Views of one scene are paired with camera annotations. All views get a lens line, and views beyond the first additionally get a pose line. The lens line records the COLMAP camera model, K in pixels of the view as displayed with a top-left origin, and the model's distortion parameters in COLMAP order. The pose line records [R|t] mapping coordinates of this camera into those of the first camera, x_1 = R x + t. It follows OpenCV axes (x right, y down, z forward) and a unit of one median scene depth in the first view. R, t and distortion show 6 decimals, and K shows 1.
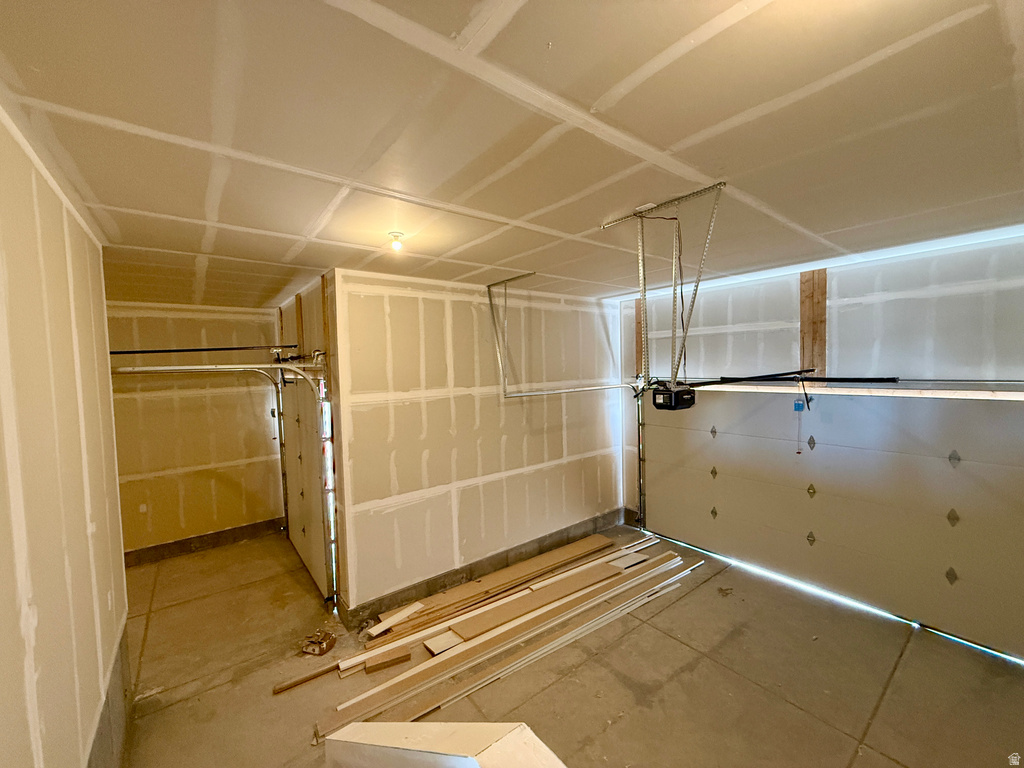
lens RADIAL K [[410.0, 0, 509.7], [0, 410.0, 383.3], [0, 0, 1]] dist [0.001438, 0.000282]
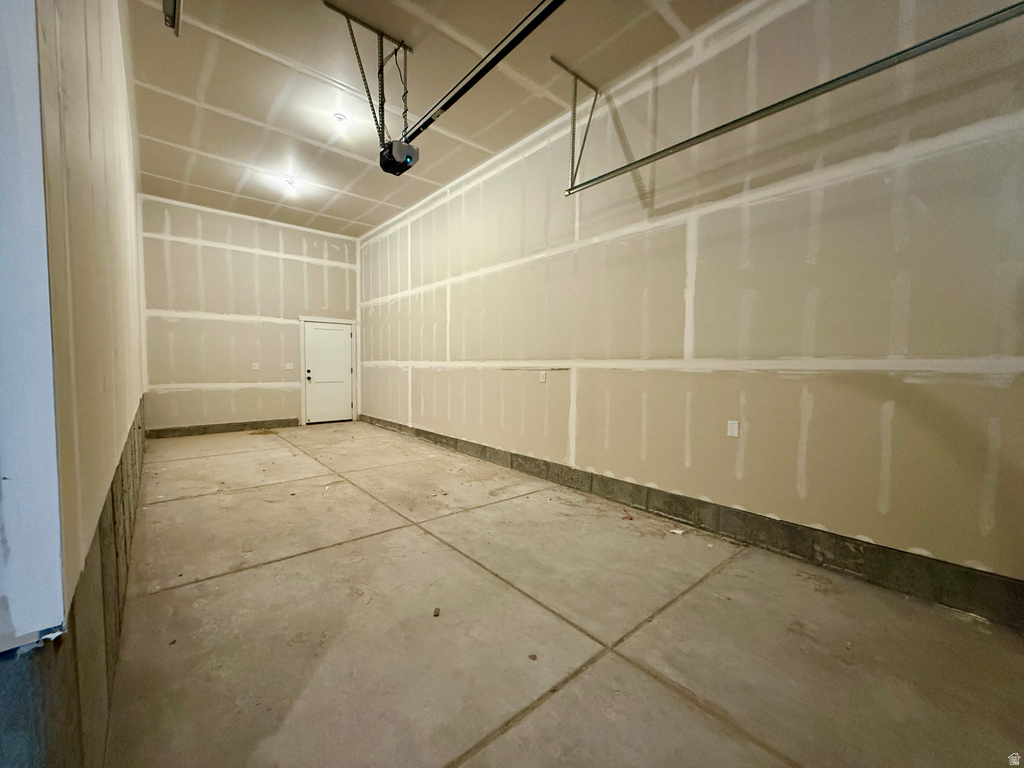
lens RADIAL K [[410.0, 0, 511.1], [0, 410.0, 384.0], [0, 0, 1]] dist [0.001438, 0.000282]
pose [[0.061546, 0.070378, -0.995620, -0.384597], [-0.054574, 0.996256, 0.067049, 0.215051], [0.996611, 0.050209, 0.065156, 0.646132]]
